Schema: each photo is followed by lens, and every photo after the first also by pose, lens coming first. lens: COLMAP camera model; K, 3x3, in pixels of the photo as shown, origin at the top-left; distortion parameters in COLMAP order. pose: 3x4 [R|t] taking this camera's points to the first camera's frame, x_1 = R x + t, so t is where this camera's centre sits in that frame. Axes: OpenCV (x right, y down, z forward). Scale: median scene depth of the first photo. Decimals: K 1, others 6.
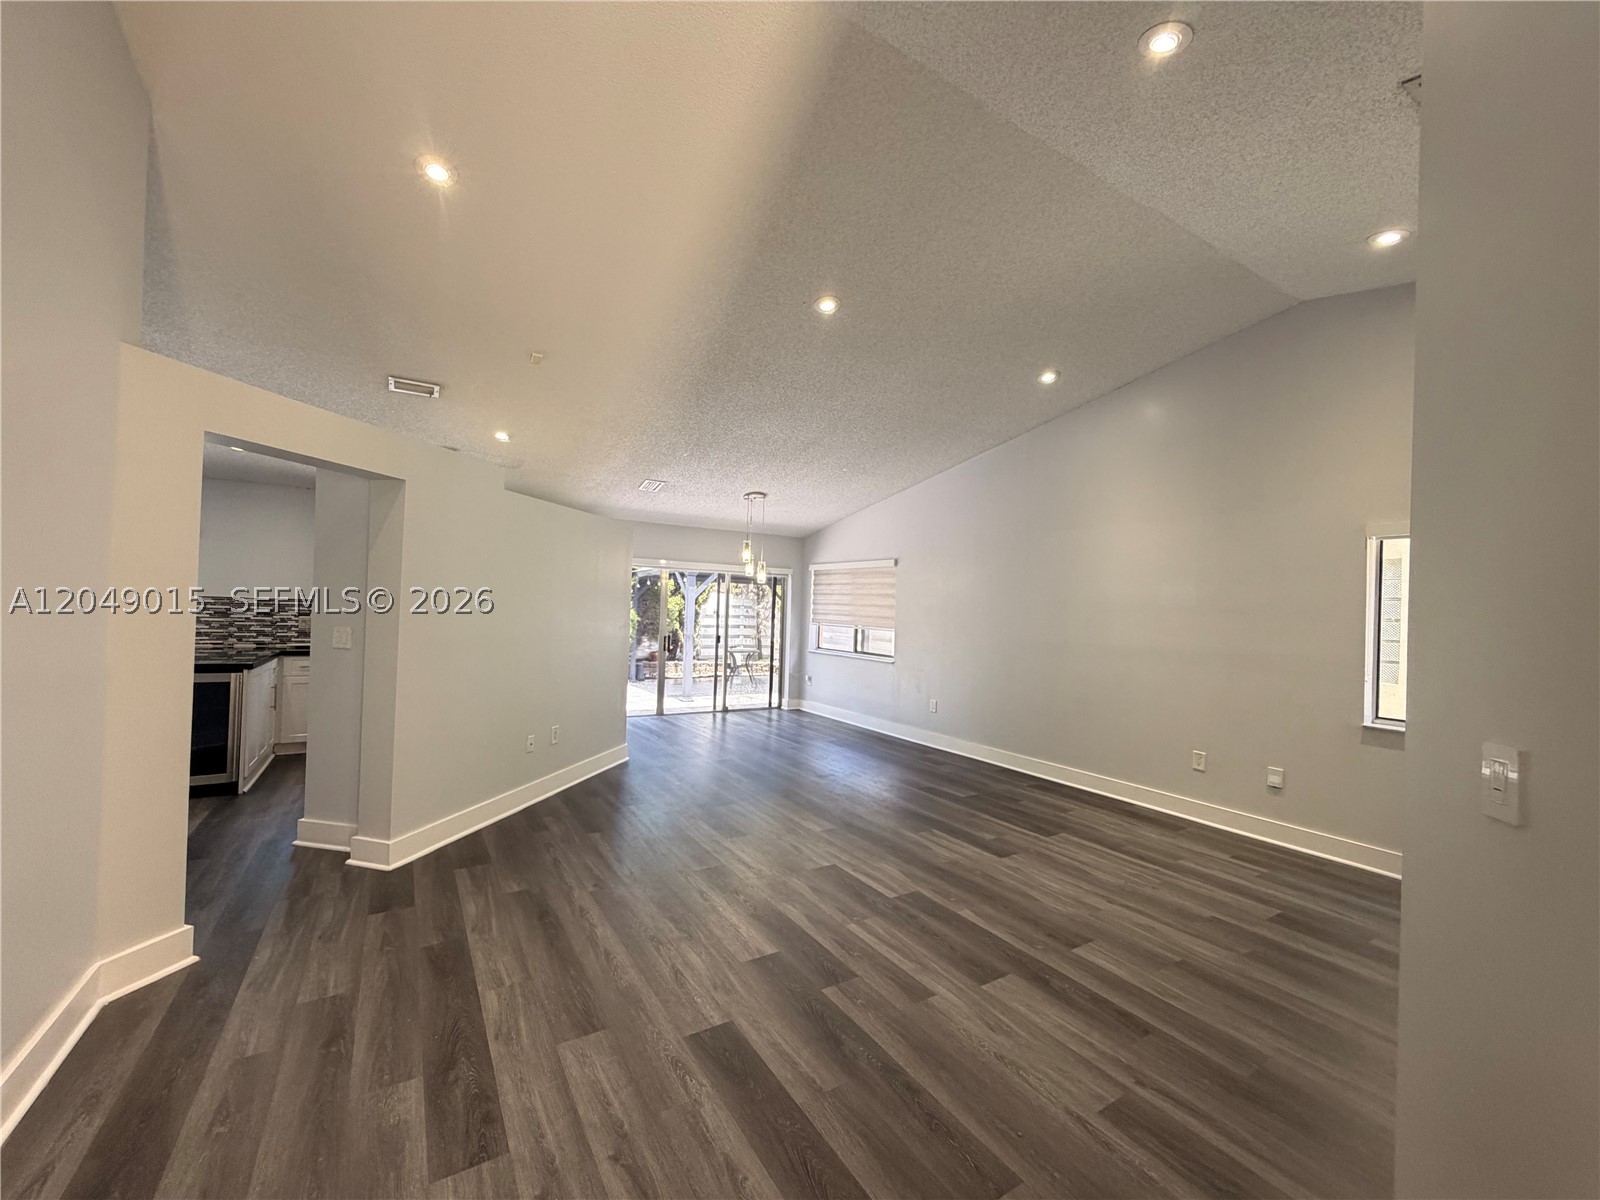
lens RADIAL K [[637.6, 0, 800.5], [0, 637.6, 600.9], [0, 0, 1]] dist [-0.001865, -0.000074]
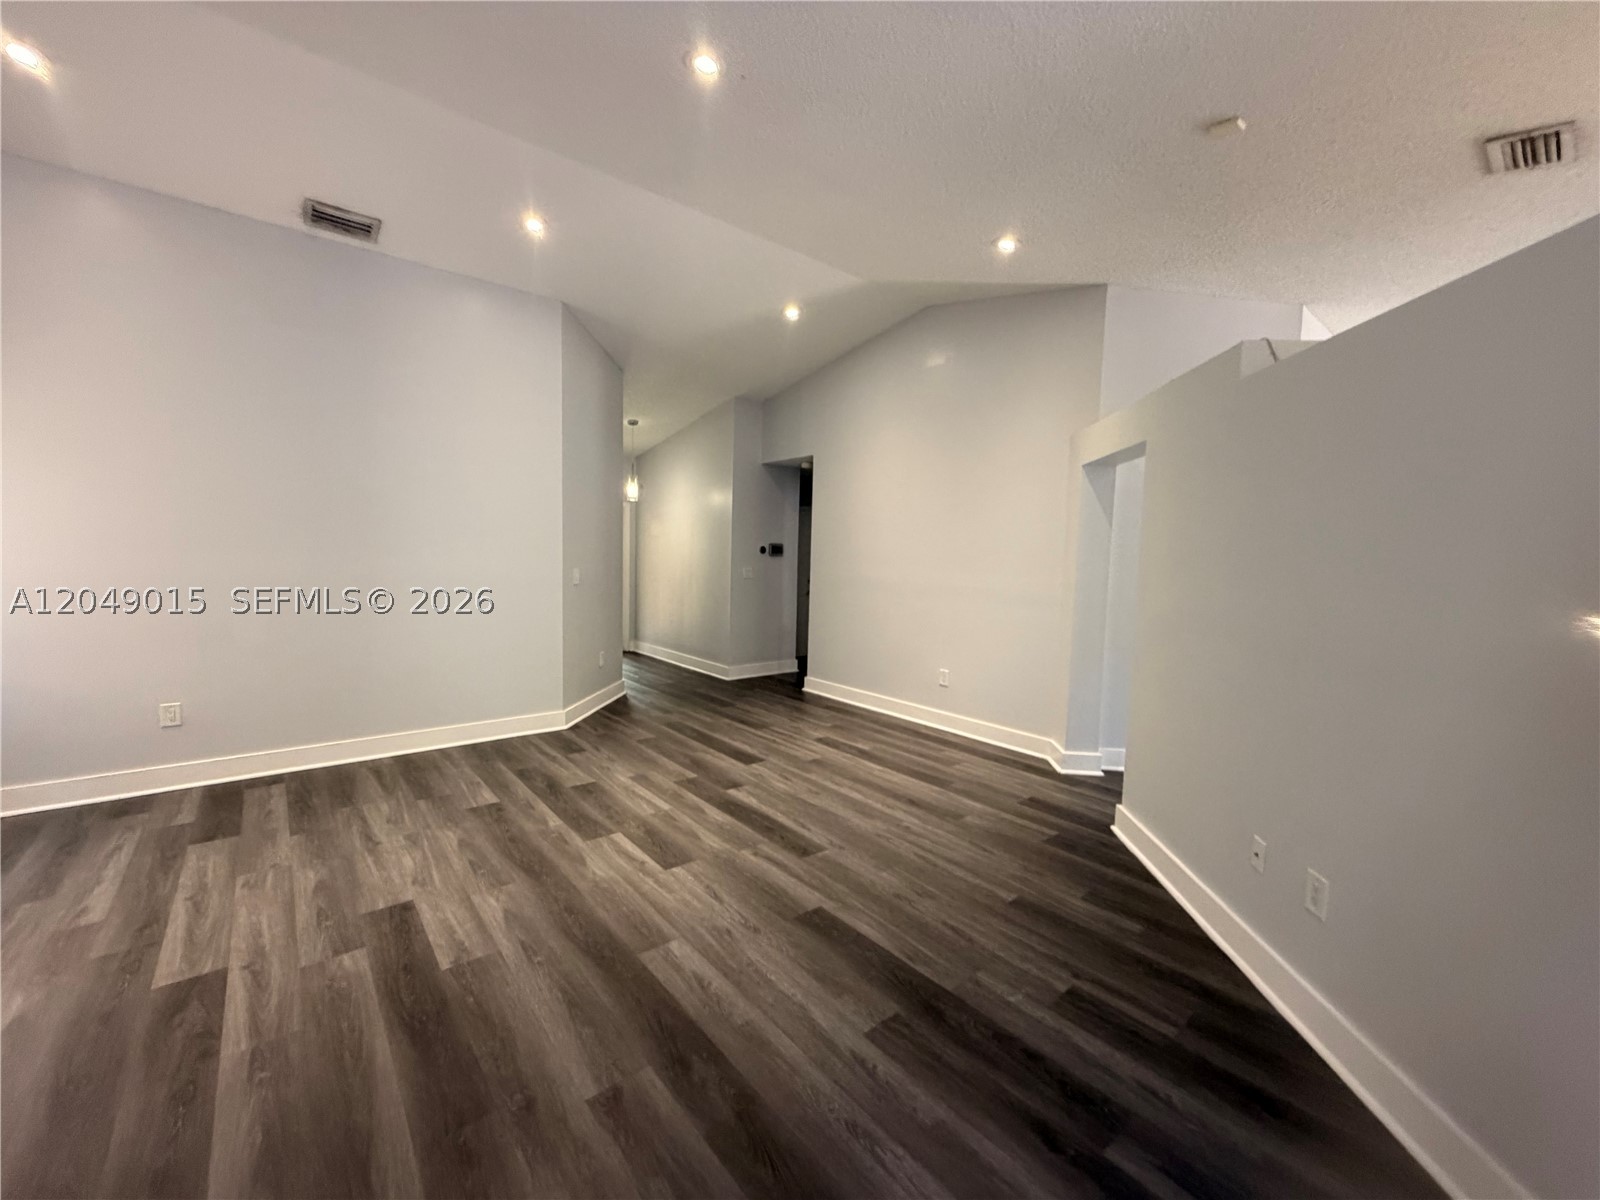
lens RADIAL K [[637.6, 0, 799.2], [0, 637.6, 600.7], [0, 0, 1]] dist [-0.001865, -0.000074]
pose [[-0.989800, -0.046684, -0.134601, 0.012858], [-0.055331, 0.996589, 0.061233, 0.023588], [0.131283, 0.068056, -0.989006, 2.103769]]
